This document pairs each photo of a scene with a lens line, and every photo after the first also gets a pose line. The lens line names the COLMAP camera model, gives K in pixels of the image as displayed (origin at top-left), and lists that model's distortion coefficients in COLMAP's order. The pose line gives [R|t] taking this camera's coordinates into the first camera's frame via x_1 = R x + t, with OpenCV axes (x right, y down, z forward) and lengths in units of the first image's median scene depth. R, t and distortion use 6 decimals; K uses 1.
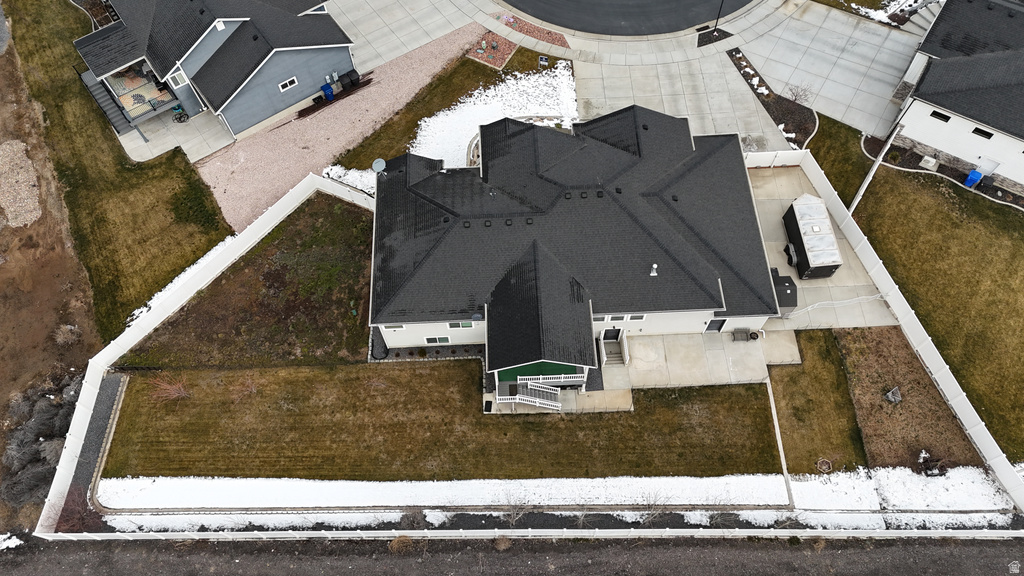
lens RADIAL K [[745.6, 0, 512.0], [0, 745.6, 288.0], [0, 0, 1]] dist [0.079249, -0.063353]
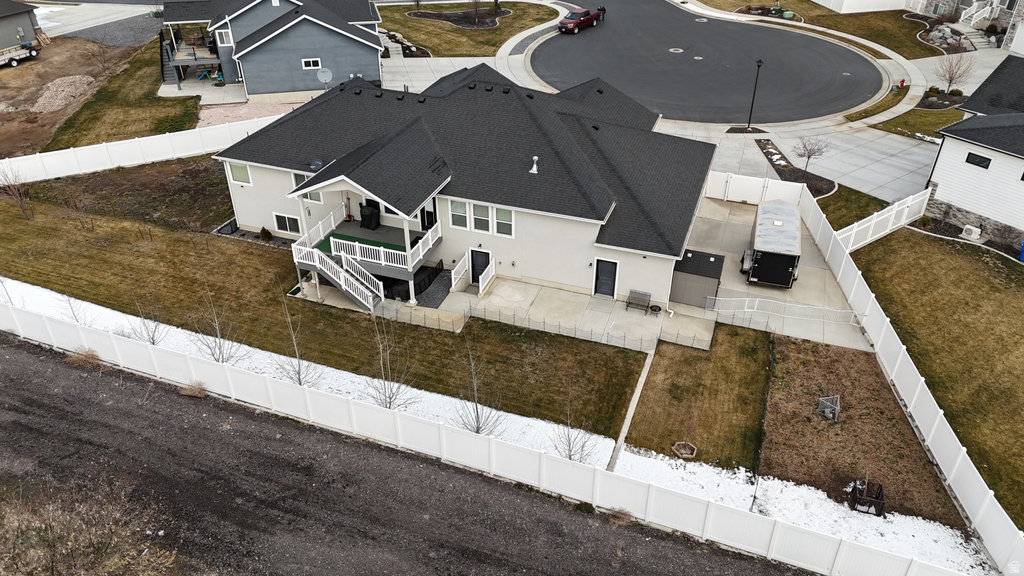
lens RADIAL K [[745.6, 0, 512.0], [0, 745.6, 288.0], [0, 0, 1]] dist [0.079249, -0.063353]
pose [[0.926990, 0.219818, -0.303924, 0.408551], [-0.341481, 0.829813, -0.441363, 0.416510], [0.155181, 0.512923, 0.844292, 0.351158]]
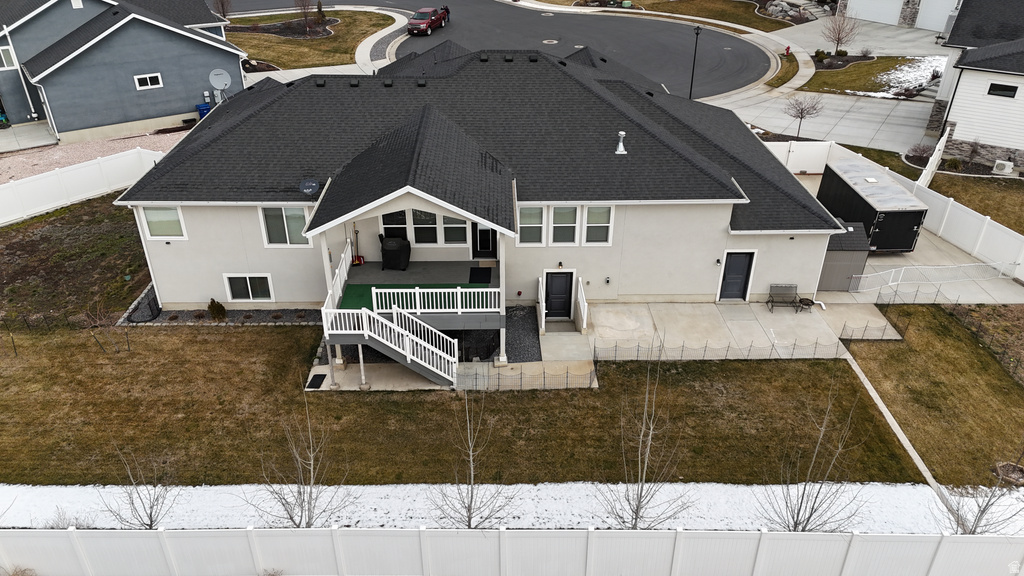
lens RADIAL K [[745.6, 0, 512.0], [0, 745.6, 288.0], [0, 0, 1]] dist [0.079249, -0.063353]
pose [[0.999642, 0.026430, -0.004135, 0.099917], [-0.024496, 0.842225, -0.538569, 0.368514], [-0.010751, 0.538478, 0.842571, 0.512645]]
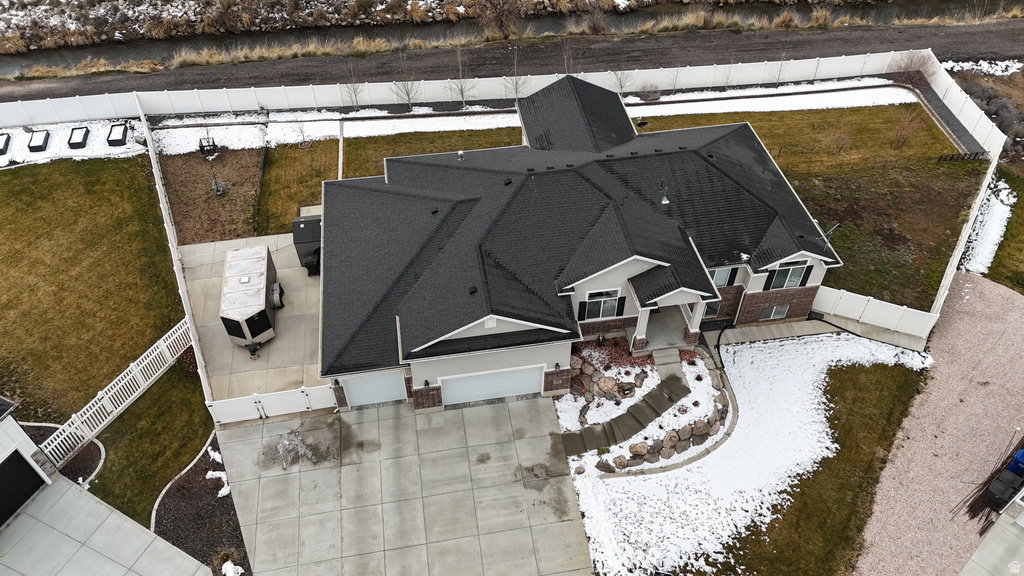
lens RADIAL K [[745.6, 0, 512.0], [0, 745.6, 288.0], [0, 0, 1]] dist [0.079249, -0.063353]
pose [[-0.993125, 0.093092, -0.070968, 0.192055], [-0.097768, -0.326233, 0.940220, -0.848314], [0.064375, 0.940694, 0.333092, 0.786235]]
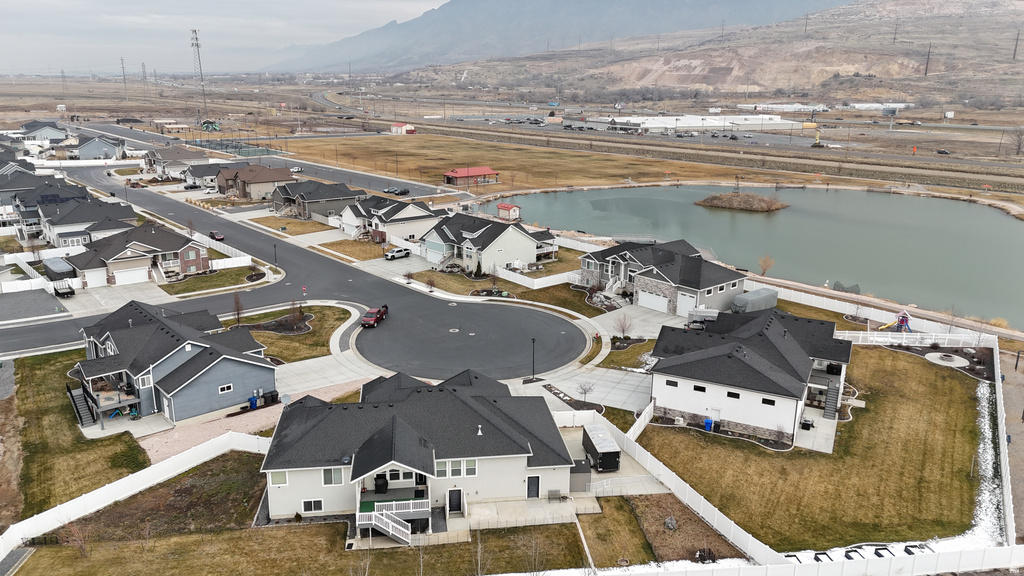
lens RADIAL K [[745.6, 0, 512.0], [0, 745.6, 288.0], [0, 0, 1]] dist [0.079249, -0.063353]
pose [[0.994794, 0.001252, 0.101896, 0.099727], [0.074068, 0.677866, -0.731445, 0.756535], [-0.069988, 0.735185, 0.674244, -0.130524]]
